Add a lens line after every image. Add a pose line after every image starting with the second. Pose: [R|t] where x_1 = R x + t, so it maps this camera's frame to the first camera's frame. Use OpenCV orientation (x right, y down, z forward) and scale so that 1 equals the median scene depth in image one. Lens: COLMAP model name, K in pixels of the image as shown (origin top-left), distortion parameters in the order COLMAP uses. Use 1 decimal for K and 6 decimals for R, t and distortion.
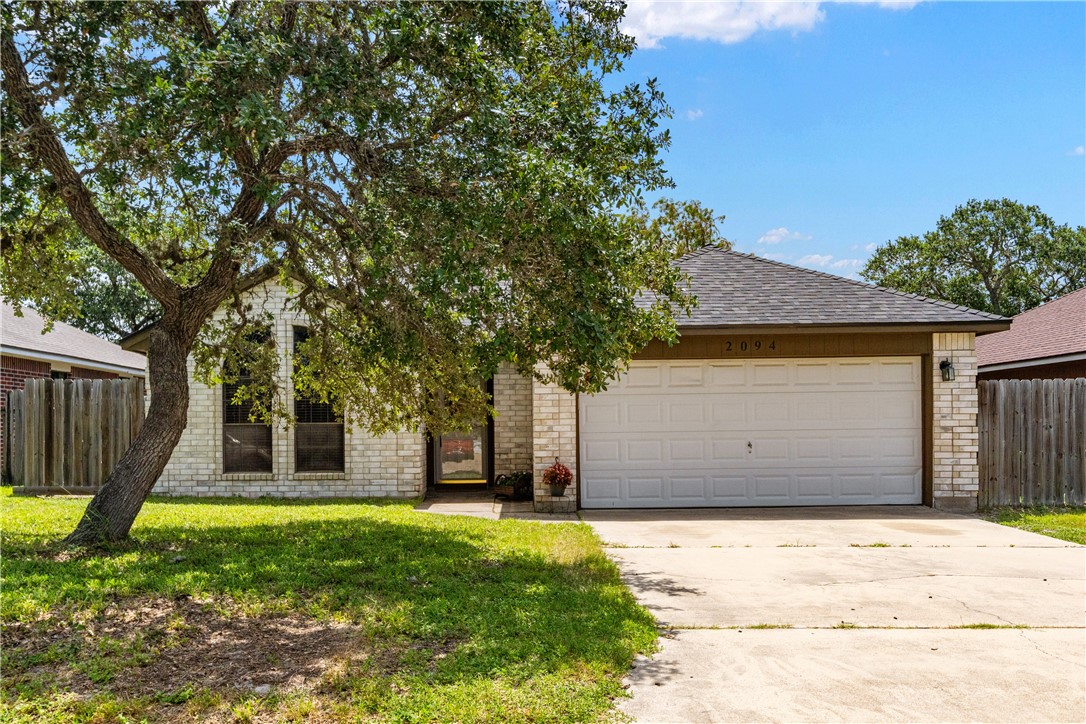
lens RADIAL K [[1021.4, 0, 543.4], [0, 1021.4, 363.4], [0, 0, 1]] dist [-0.002252, 0.000000]
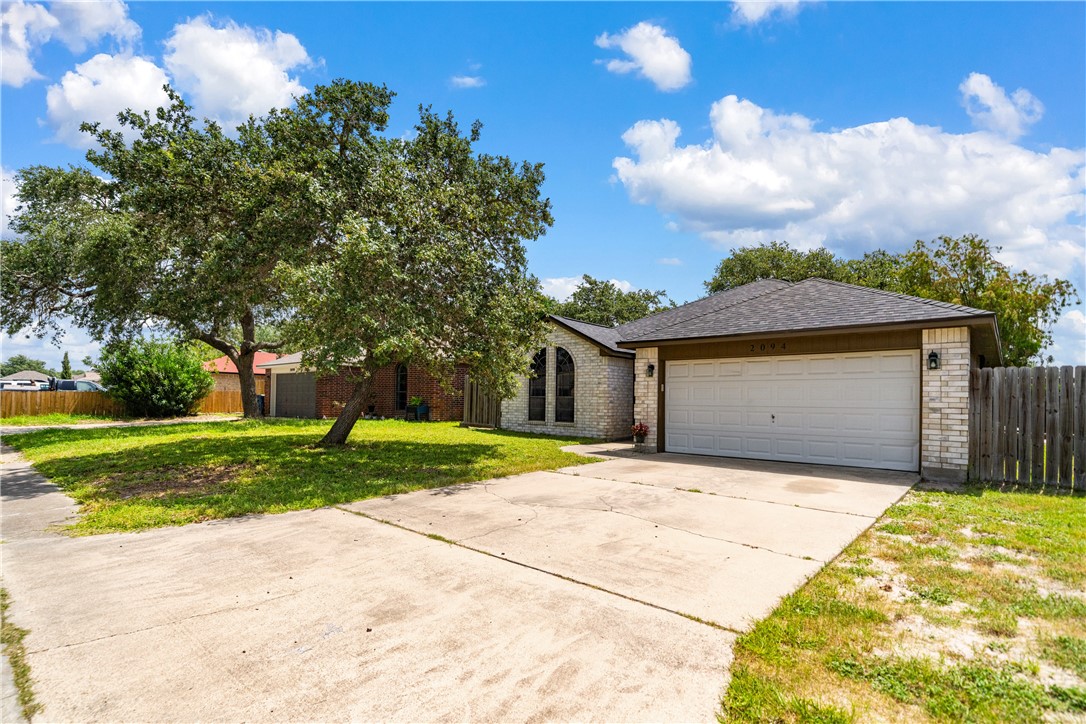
lens RADIAL K [[544.2, 0, 543.5], [0, 544.2, 367.3], [0, 0, 1]] dist [0.002626, 0.000896]
pose [[0.745194, -0.020407, -0.666535, 0.440300], [0.022762, 0.999728, -0.005160, 0.007139], [0.666459, -0.011326, 0.745456, 0.210198]]
